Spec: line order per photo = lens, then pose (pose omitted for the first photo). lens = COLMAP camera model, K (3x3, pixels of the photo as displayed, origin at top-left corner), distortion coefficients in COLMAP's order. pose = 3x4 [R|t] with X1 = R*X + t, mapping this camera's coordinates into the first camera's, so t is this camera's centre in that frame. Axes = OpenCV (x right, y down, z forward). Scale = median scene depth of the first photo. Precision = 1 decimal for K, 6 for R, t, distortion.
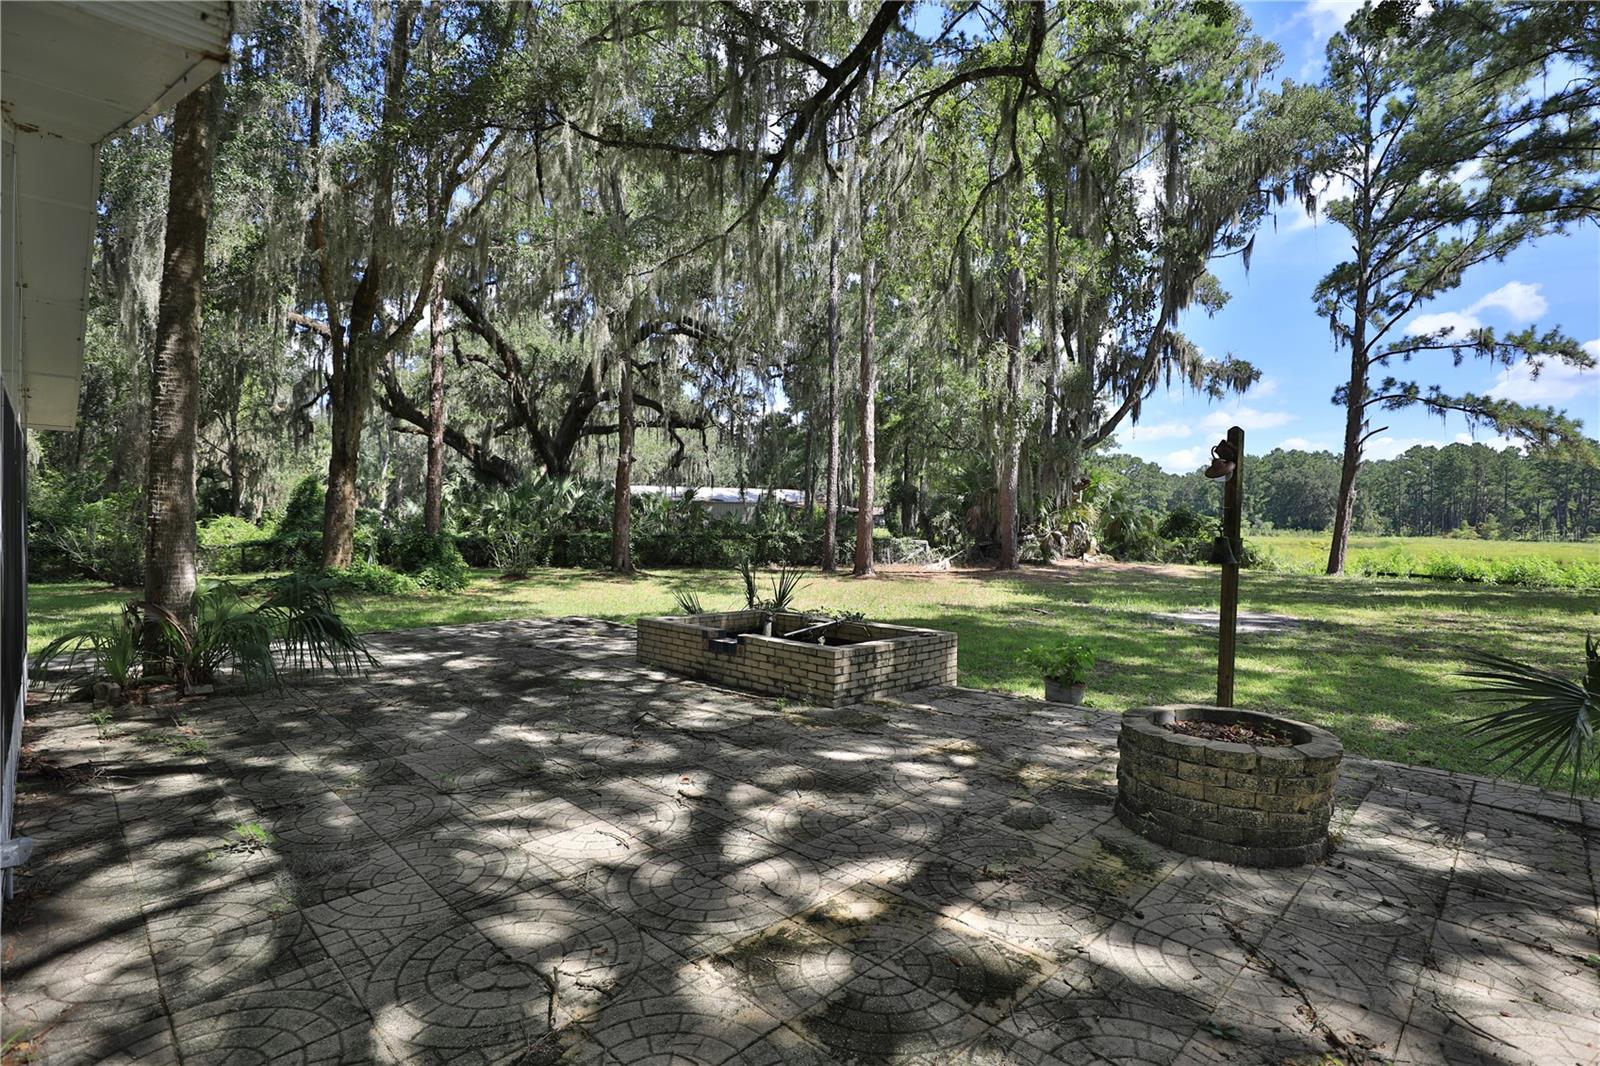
lens RADIAL K [[766.4, 0, 799.0], [0, 766.4, 534.0], [0, 0, 1]] dist [-0.033002, 0.006861]
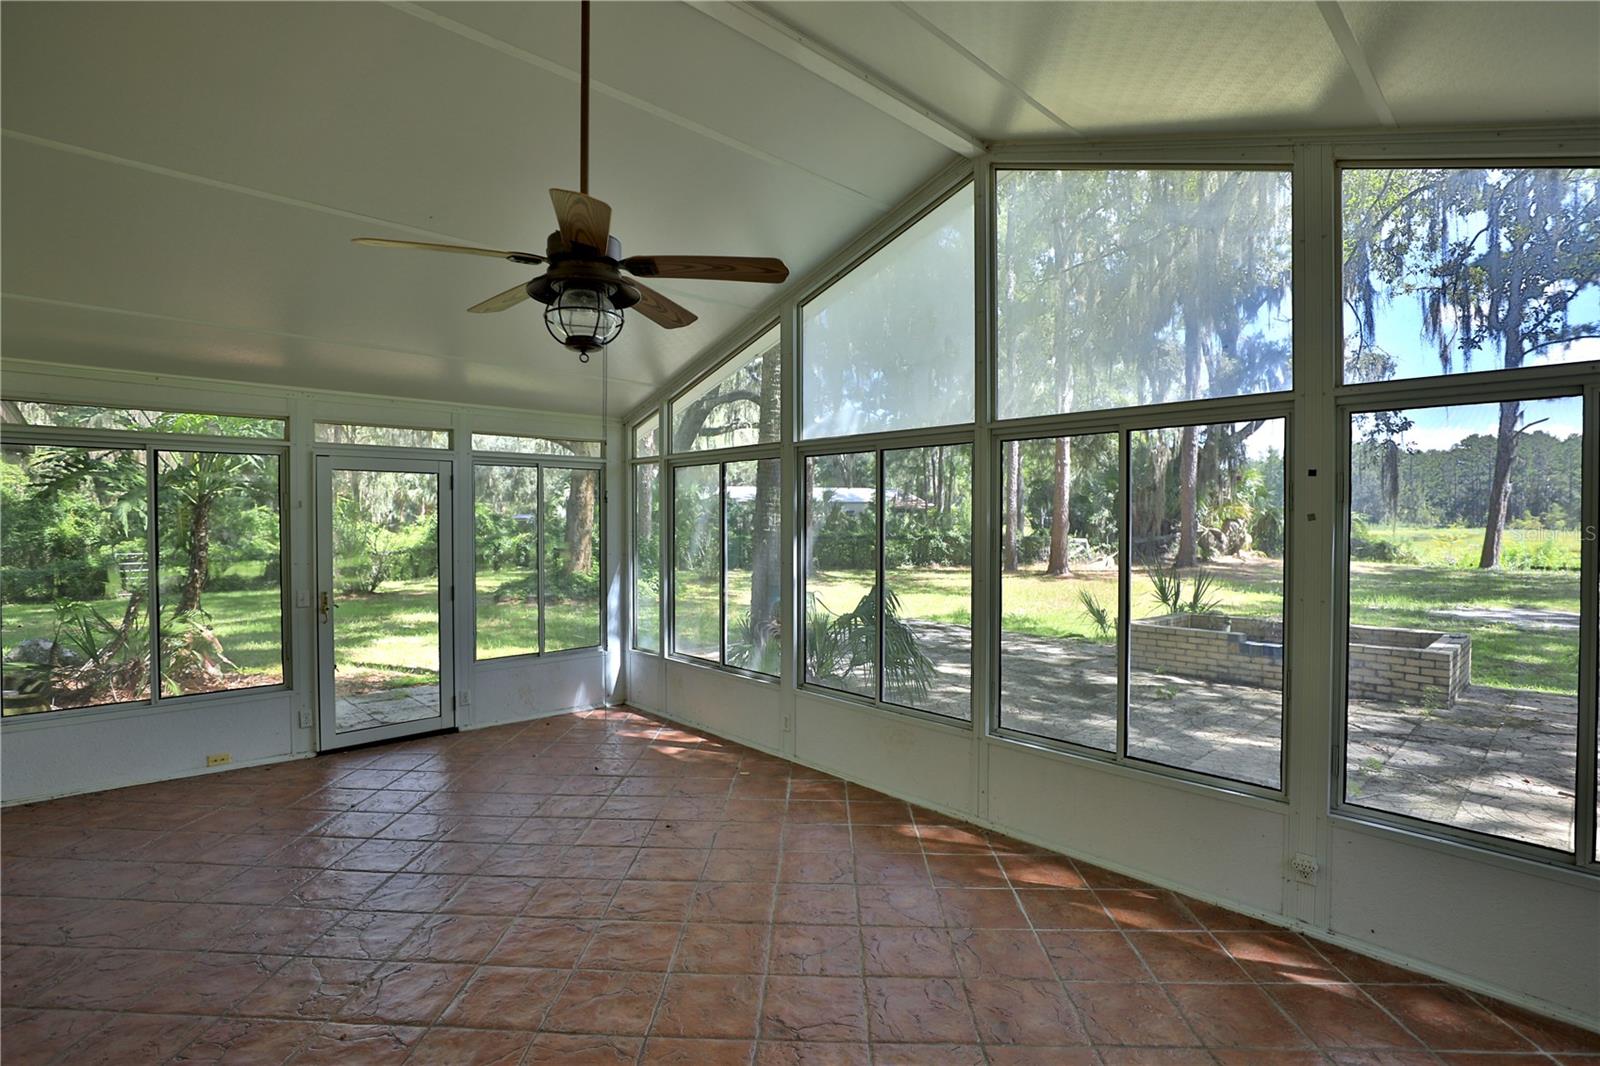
lens RADIAL K [[766.4, 0, 800.1], [0, 766.4, 533.9], [0, 0, 1]] dist [-0.033002, 0.006861]
pose [[0.999398, -0.010720, -0.033006, -0.171724], [0.010805, 0.999939, 0.002395, -0.004352], [0.032978, -0.002750, 0.999452, -0.006805]]
